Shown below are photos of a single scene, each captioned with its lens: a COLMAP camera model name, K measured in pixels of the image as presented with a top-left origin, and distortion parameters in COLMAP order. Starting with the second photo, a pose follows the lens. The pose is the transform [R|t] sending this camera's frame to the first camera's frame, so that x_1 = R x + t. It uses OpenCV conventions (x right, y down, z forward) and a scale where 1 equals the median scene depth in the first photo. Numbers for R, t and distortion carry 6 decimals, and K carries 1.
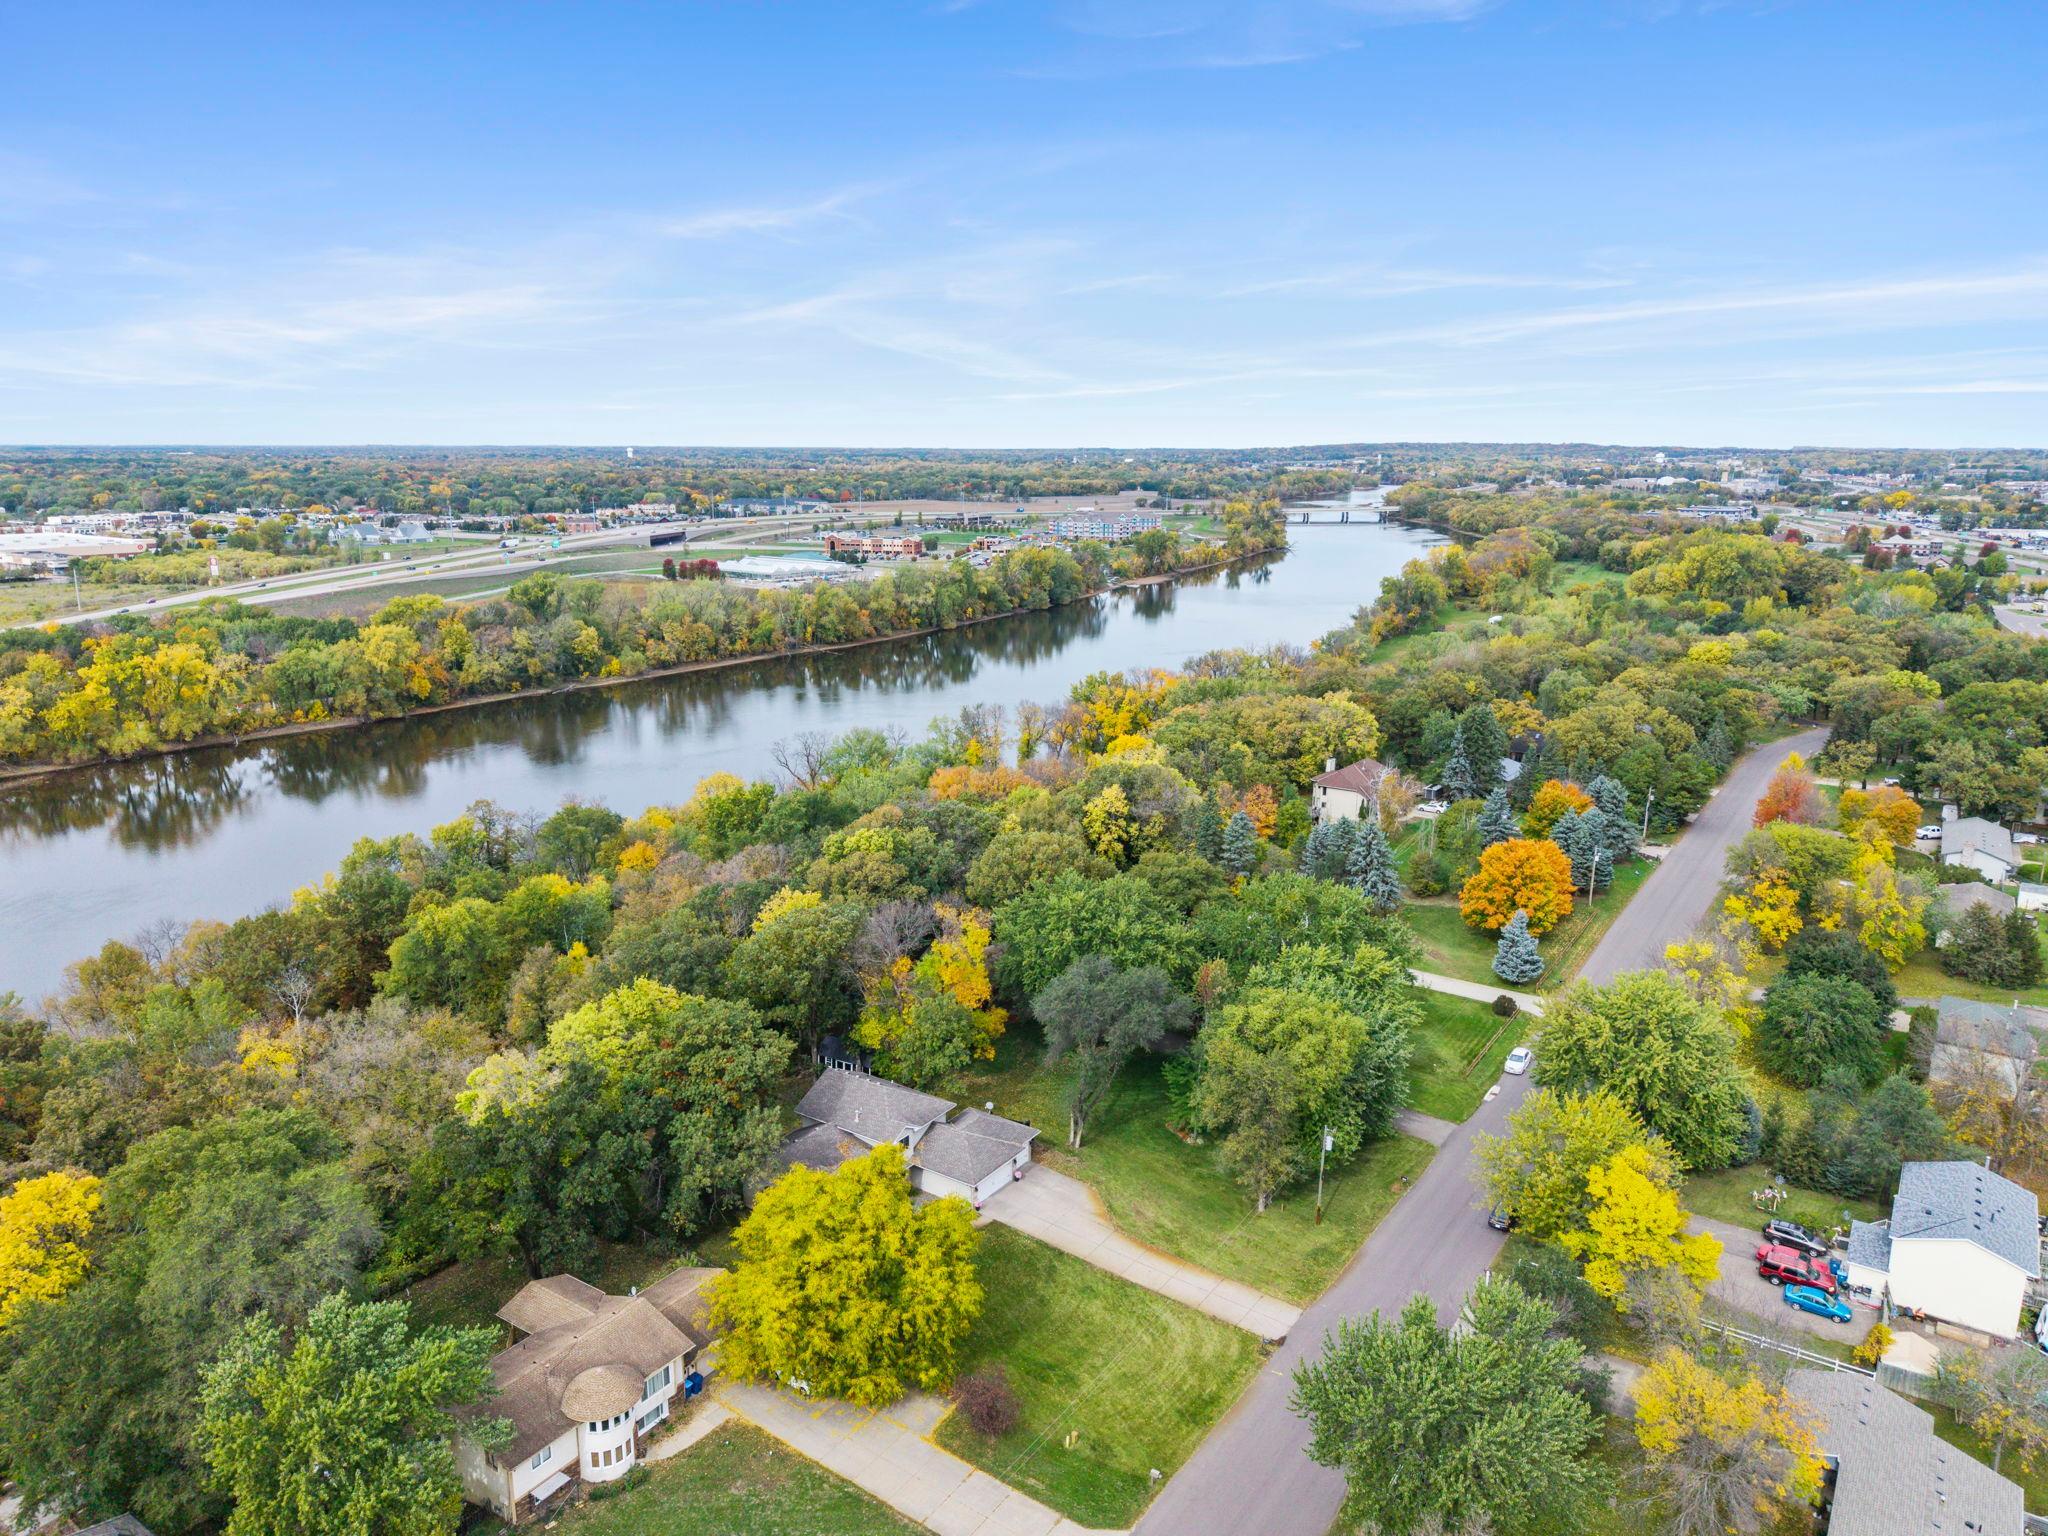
lens RADIAL K [[1352.6, 0, 1031.7], [0, 1352.6, 794.5], [0, 0, 1]] dist [0.052976, -0.077009]
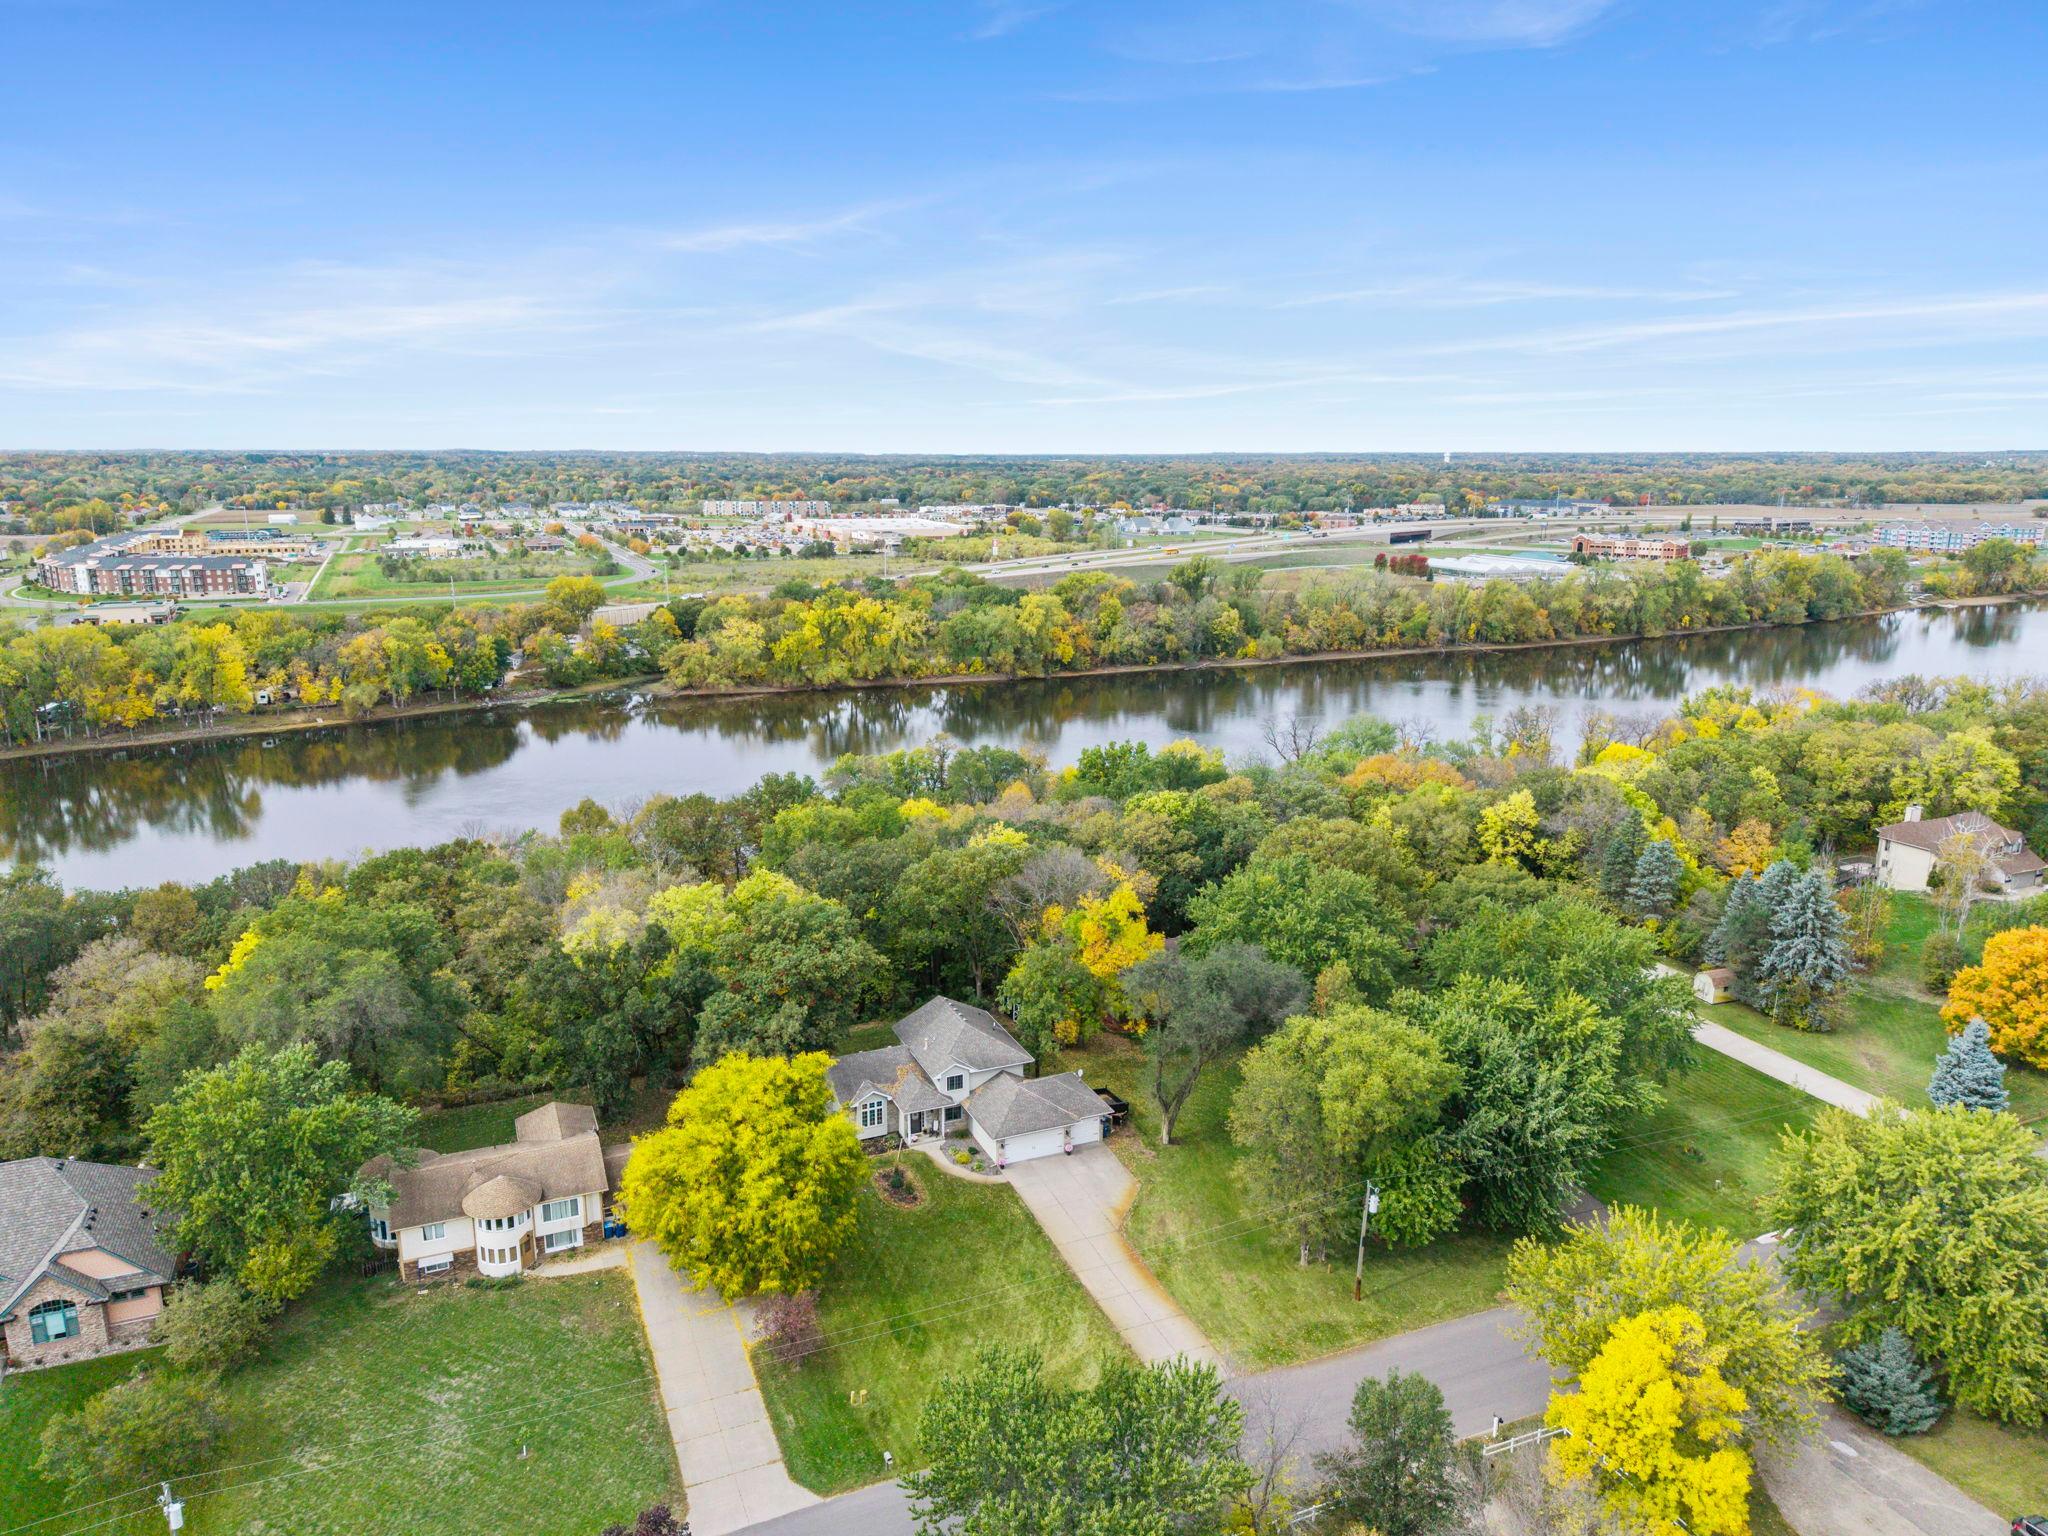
lens RADIAL K [[1352.6, 0, 1031.7], [0, 1352.6, 794.5], [0, 0, 1]] dist [0.052976, -0.077009]
pose [[0.843476, 0.126330, -0.522101, 0.103601], [-0.128109, 0.991215, 0.032873, 0.002884], [0.521667, 0.039158, 0.852250, 0.044541]]
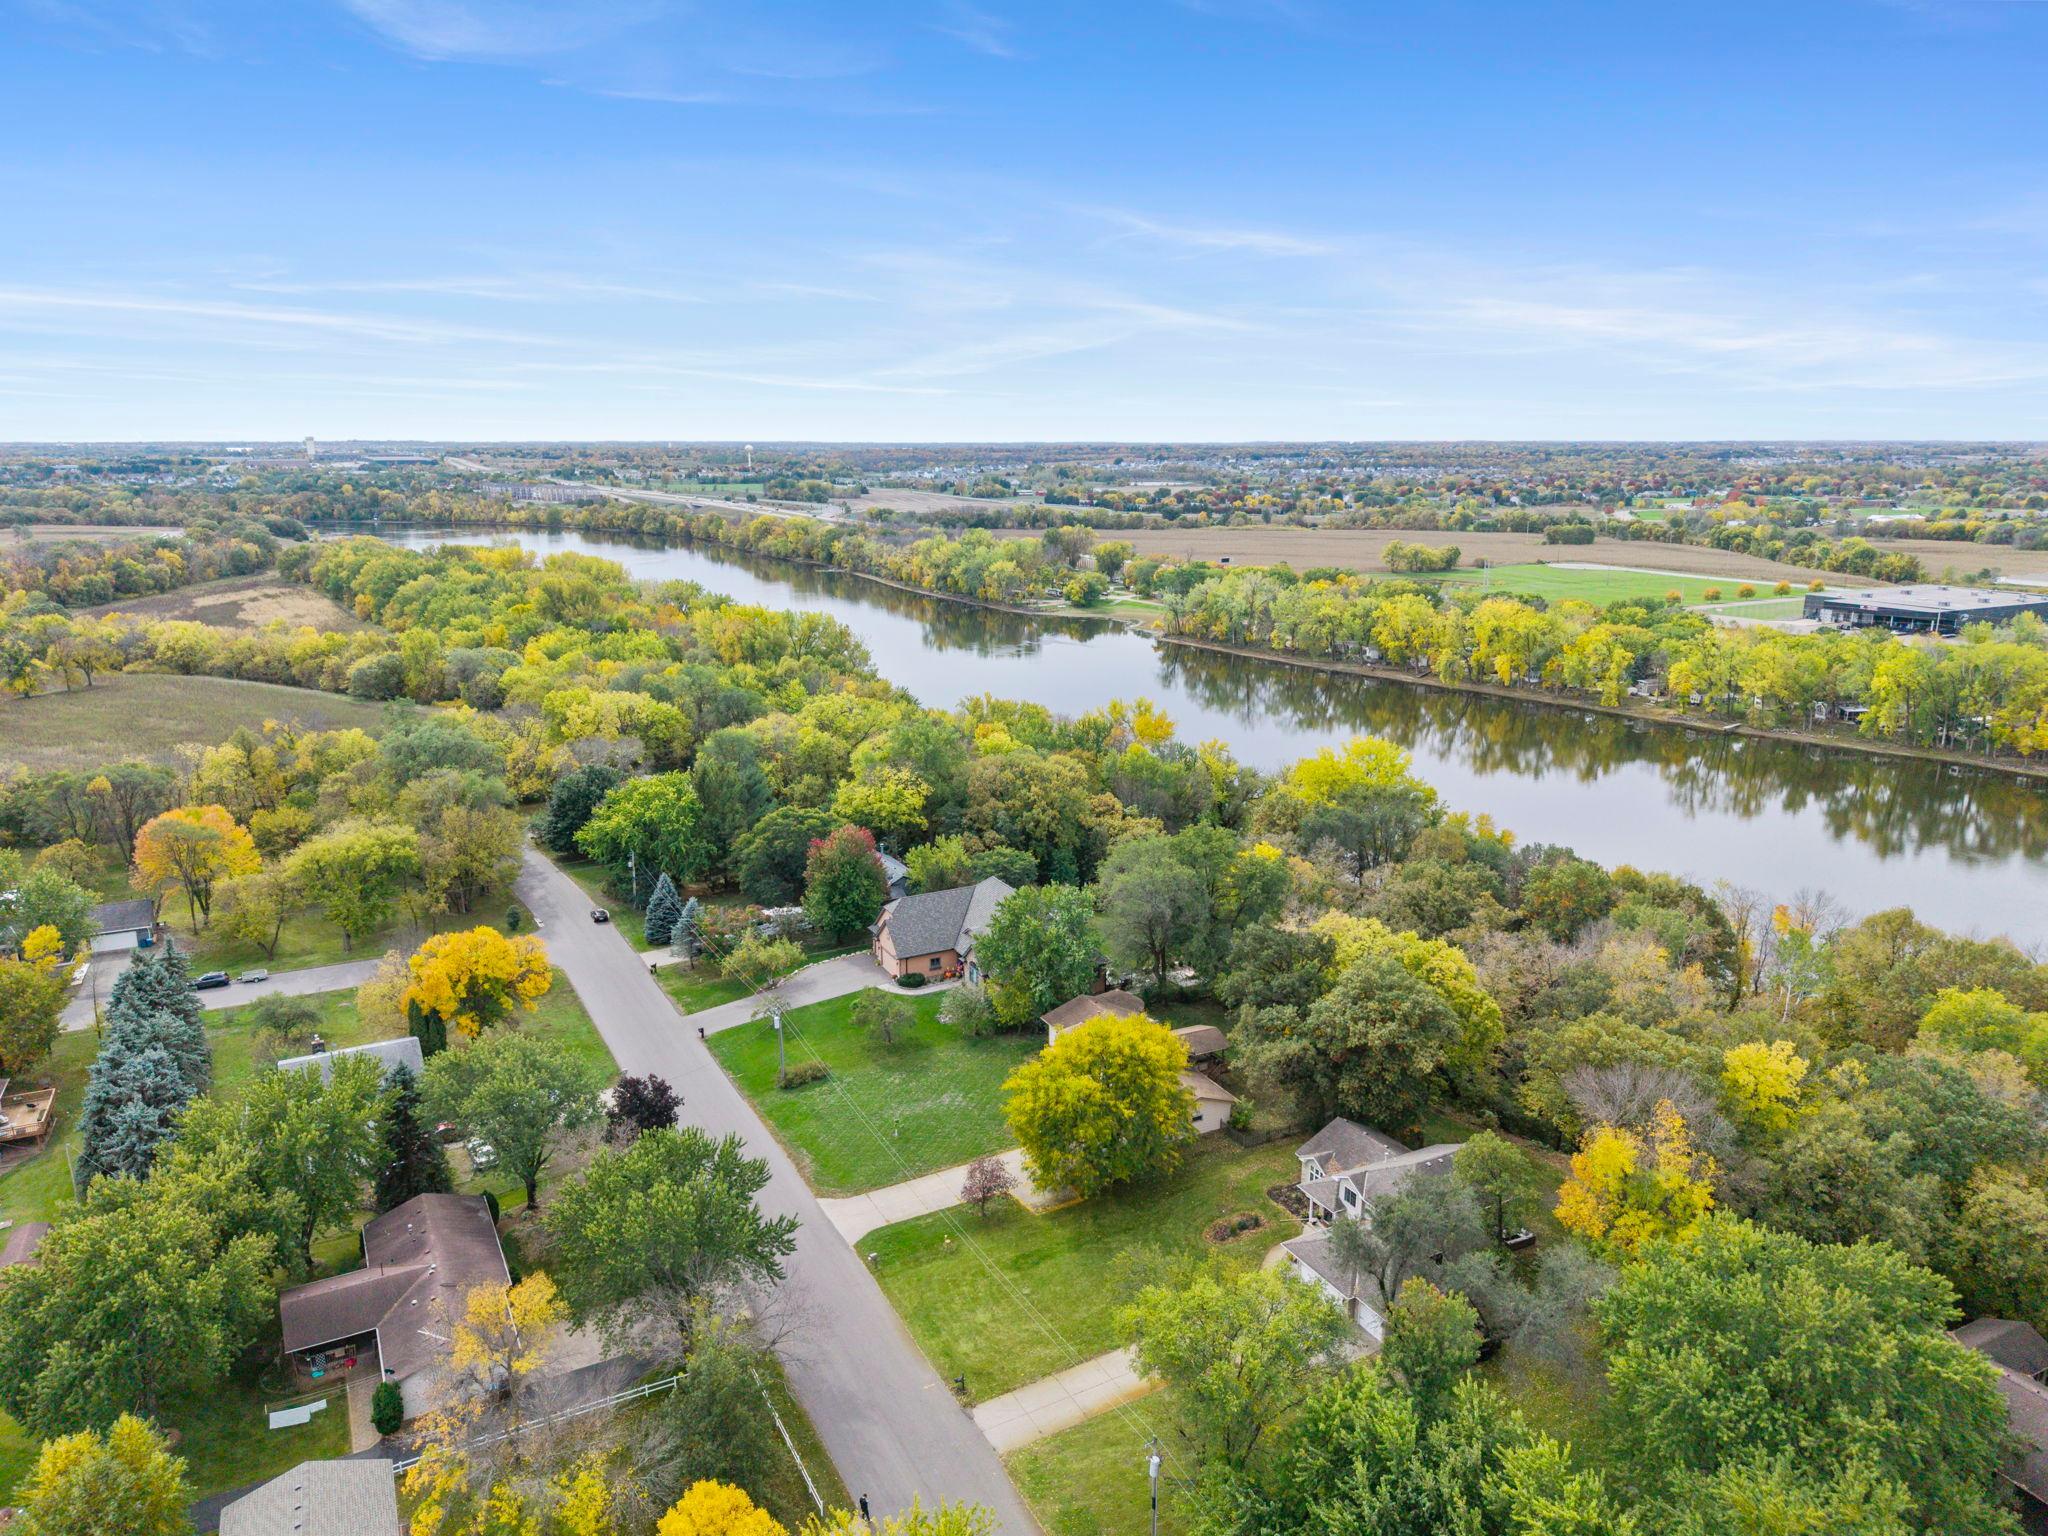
lens RADIAL K [[1375.2, 0, 1028.8], [0, 1375.2, 832.9], [0, 0, 1]] dist [0.031103, -0.025946]
pose [[-0.477450, 0.232862, -0.847240, 0.176869], [-0.217567, 0.902884, 0.370762, -0.062609], [0.851297, 0.361352, -0.380419, 0.256591]]
